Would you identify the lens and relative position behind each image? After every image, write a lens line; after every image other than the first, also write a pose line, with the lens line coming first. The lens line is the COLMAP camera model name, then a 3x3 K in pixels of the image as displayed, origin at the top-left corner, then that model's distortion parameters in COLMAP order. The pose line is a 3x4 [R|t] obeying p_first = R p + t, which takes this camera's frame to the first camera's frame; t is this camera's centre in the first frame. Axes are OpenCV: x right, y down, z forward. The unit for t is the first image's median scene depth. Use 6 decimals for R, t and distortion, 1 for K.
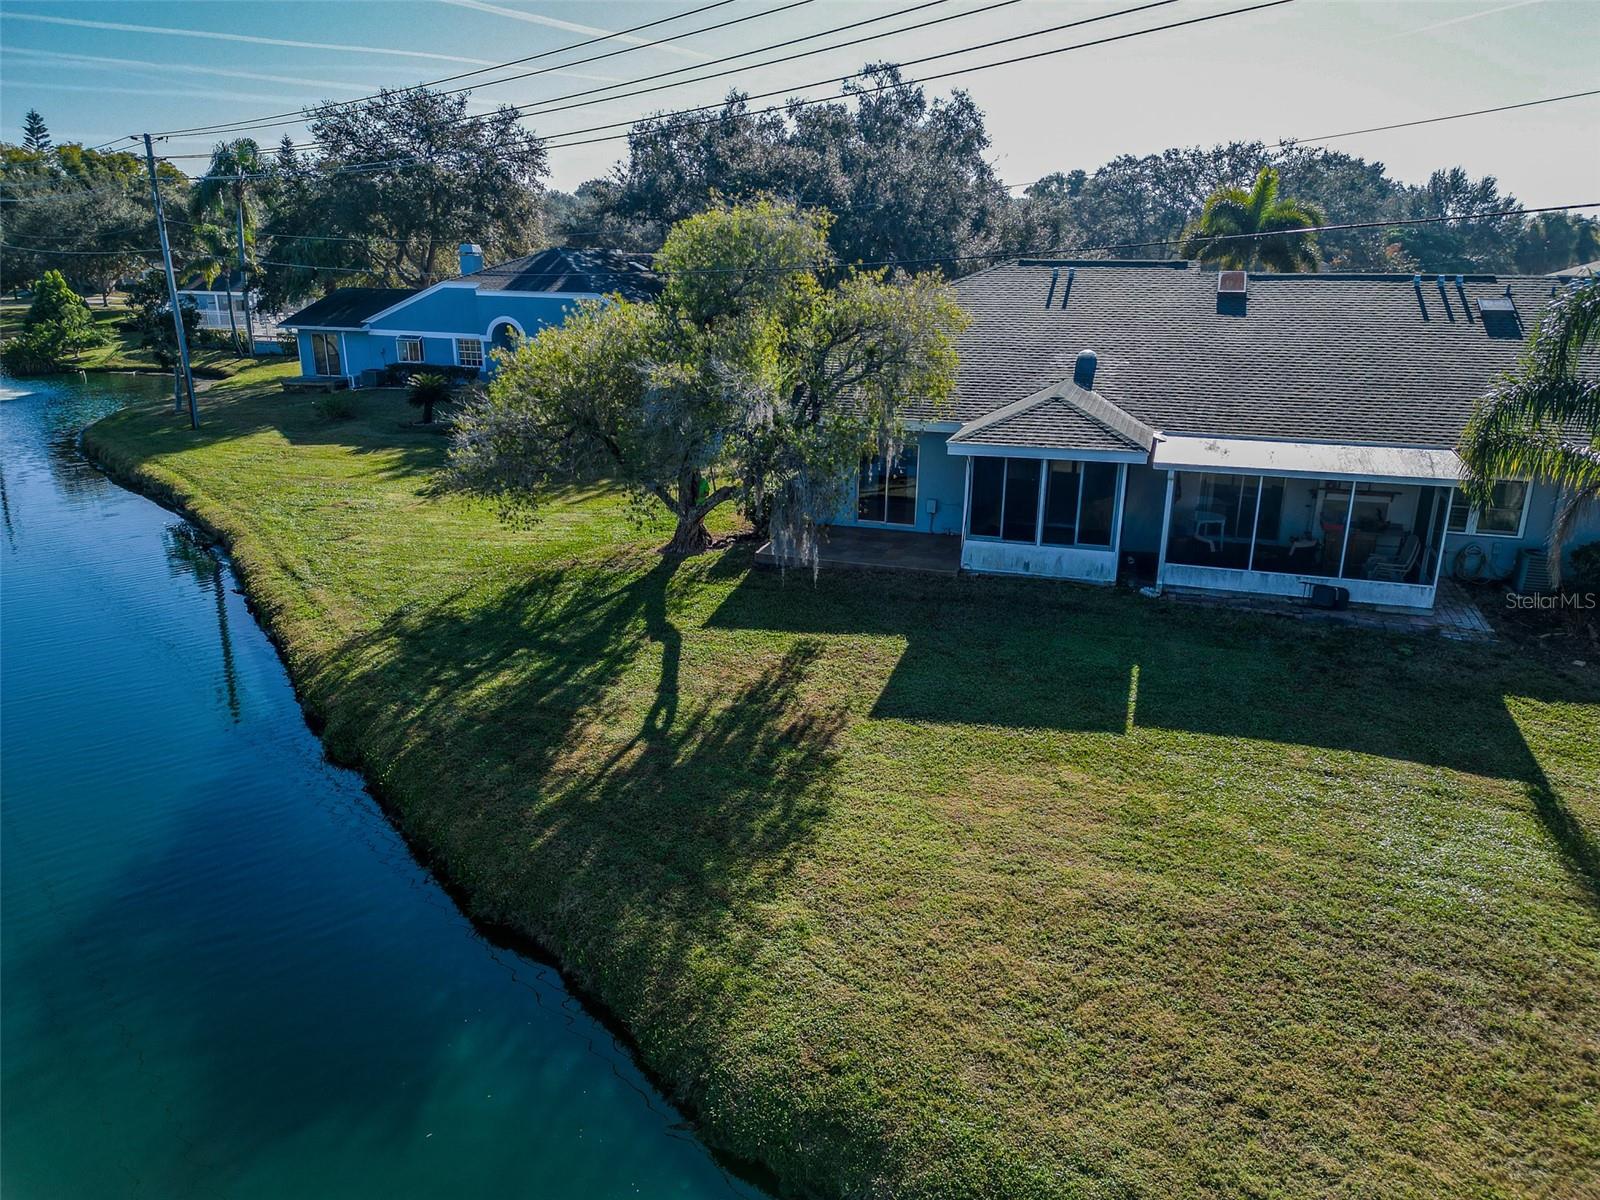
lens RADIAL K [[1113.9, 0, 795.8], [0, 1113.9, 601.2], [0, 0, 1]] dist [0.085147, -0.088618]
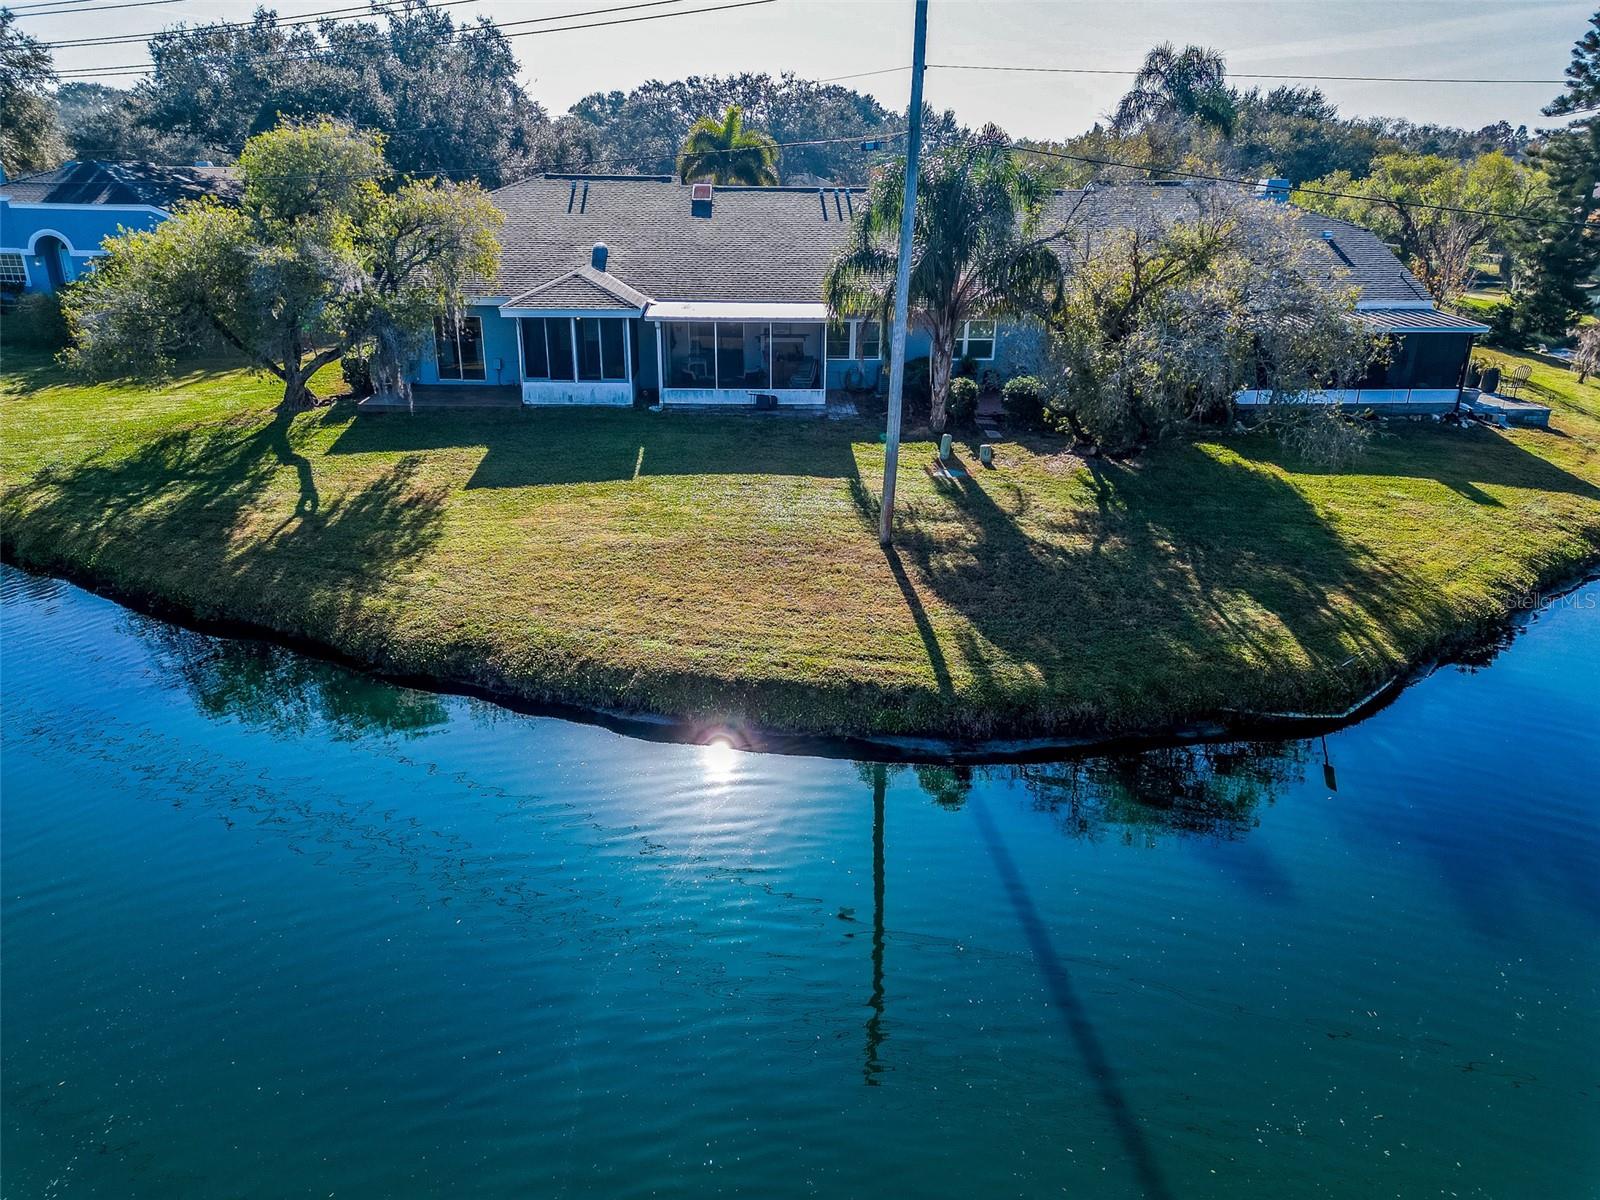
lens RADIAL K [[1113.9, 0, 795.8], [0, 1113.9, 601.2], [0, 0, 1]] dist [0.085147, -0.088618]
pose [[0.934479, -0.125075, 0.333323, -0.029203], [0.103763, 0.991293, 0.081066, 0.138455], [-0.340560, -0.041168, 0.939321, -0.429634]]
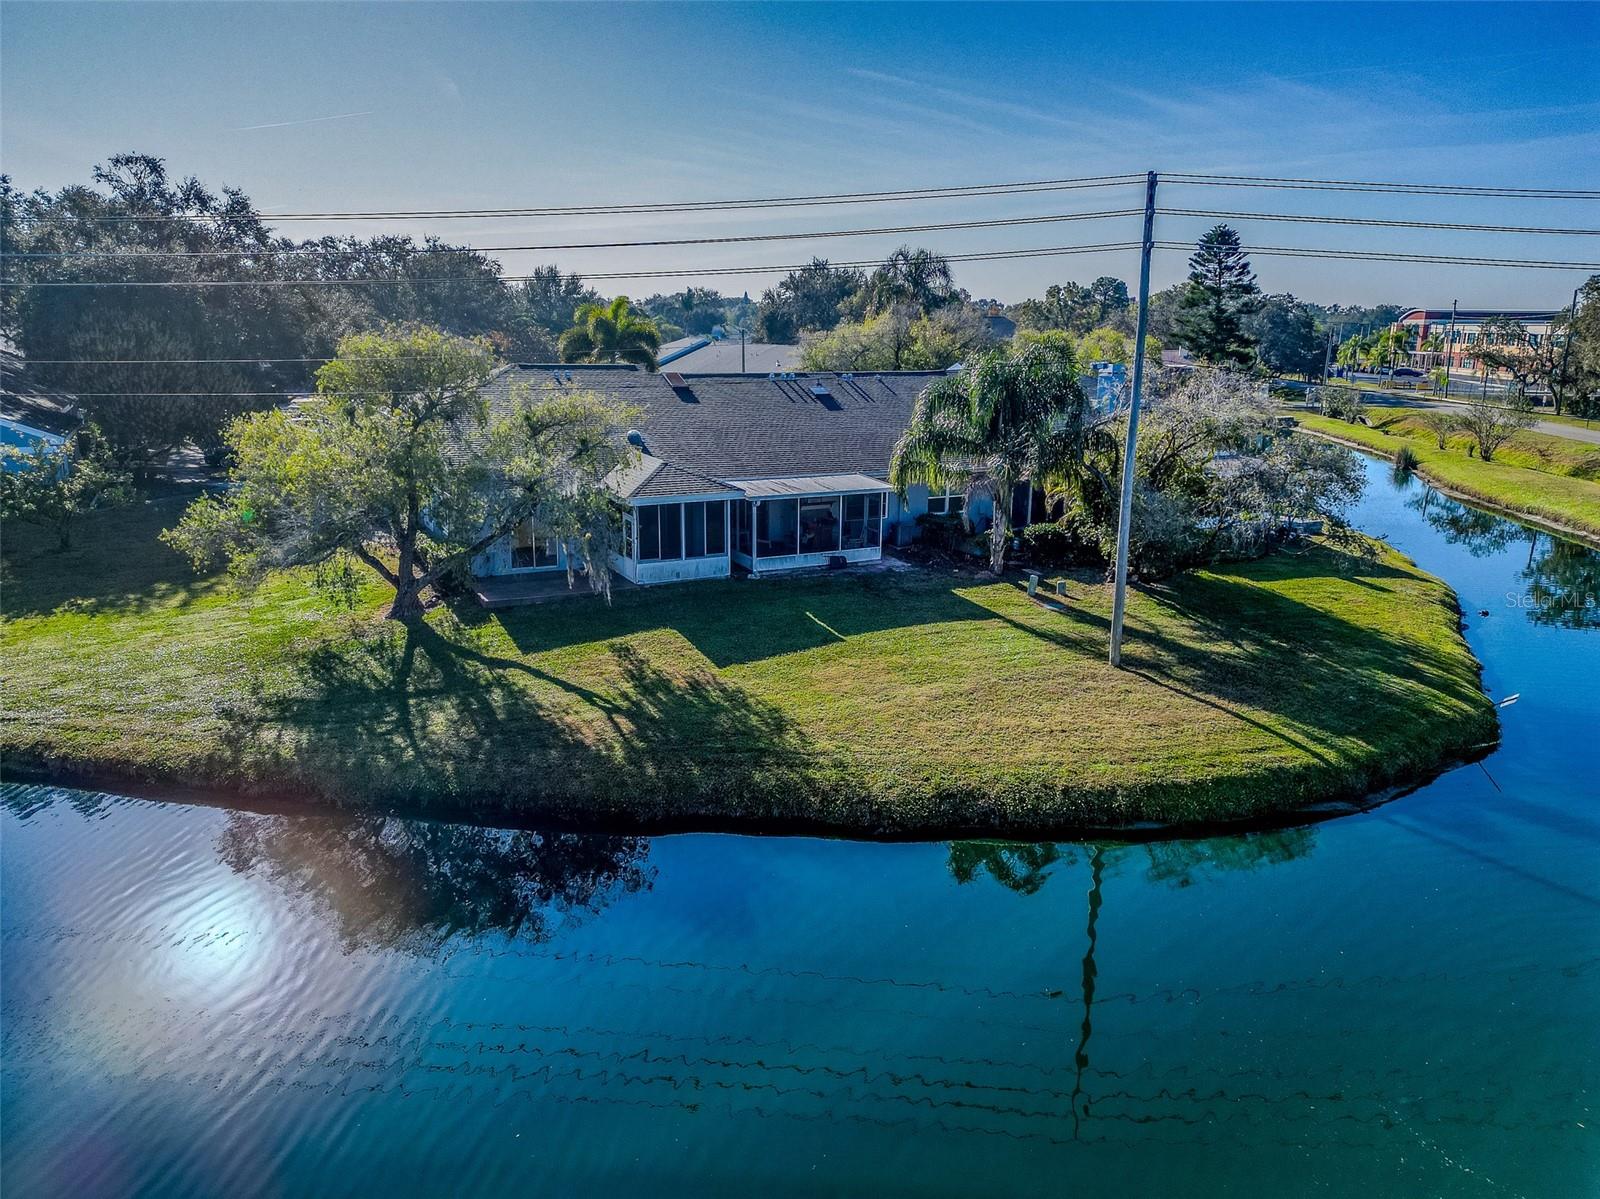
lens RADIAL K [[1117.2, 0, 800.0], [0, 1117.2, 599.5], [0, 0, 1]] dist [0.120682, -0.087943]
pose [[0.691604, -0.171116, 0.701714, -0.750886], [0.207258, 0.977690, 0.034142, -0.016870], [-0.691901, 0.121823, 0.711640, -0.176779]]
